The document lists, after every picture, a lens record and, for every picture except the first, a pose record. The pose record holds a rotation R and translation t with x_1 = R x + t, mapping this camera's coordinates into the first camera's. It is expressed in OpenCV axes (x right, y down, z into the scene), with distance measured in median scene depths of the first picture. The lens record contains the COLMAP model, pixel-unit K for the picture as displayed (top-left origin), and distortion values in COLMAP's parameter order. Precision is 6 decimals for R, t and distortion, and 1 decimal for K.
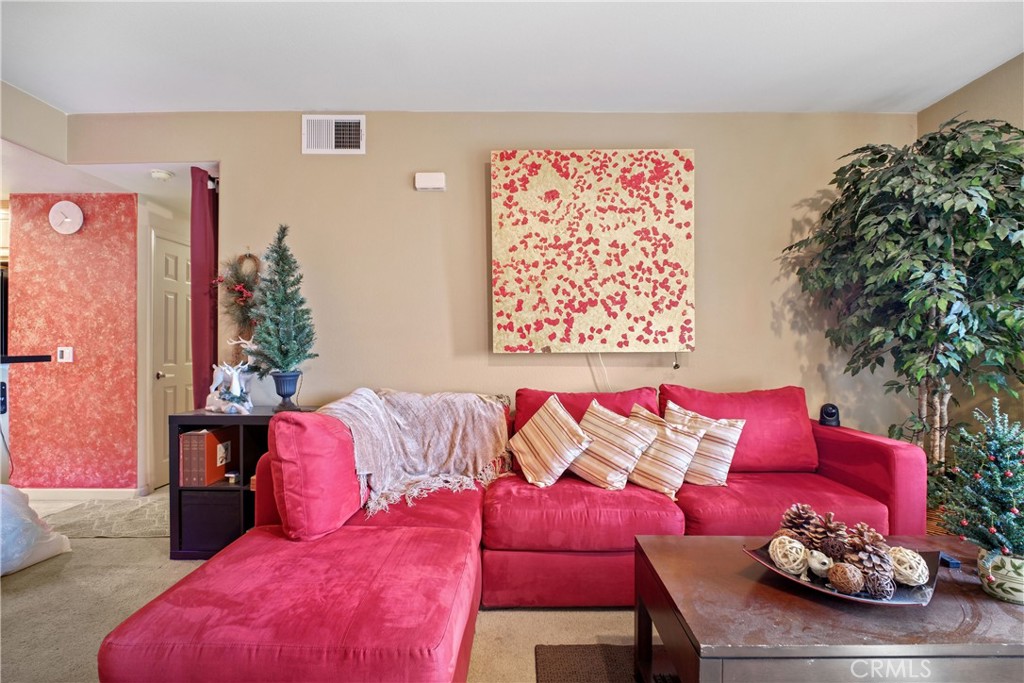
lens RADIAL K [[469.8, 0, 510.1], [0, 469.8, 349.3], [0, 0, 1]] dist [-0.000297, -0.003109]
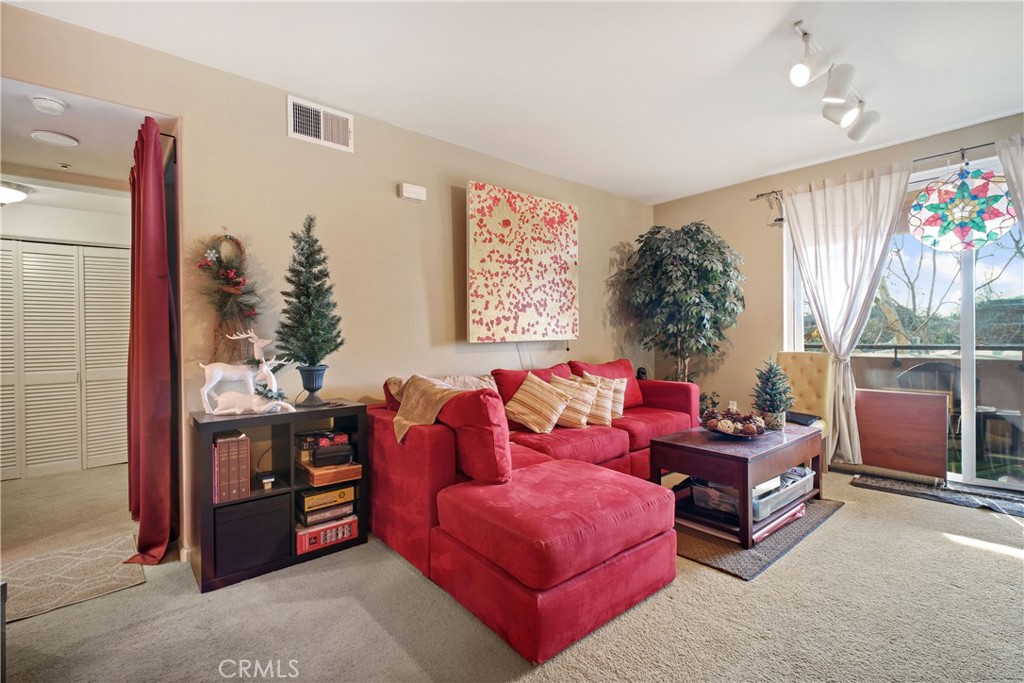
lens RADIAL K [[469.8, 0, 515.9], [0, 469.8, 345.5], [0, 0, 1]] dist [-0.000297, -0.003109]
pose [[0.746304, -0.024108, 0.665168, -0.782604], [0.018538, 0.999709, 0.015434, -0.001671], [-0.665347, 0.000812, 0.746534, -0.010339]]
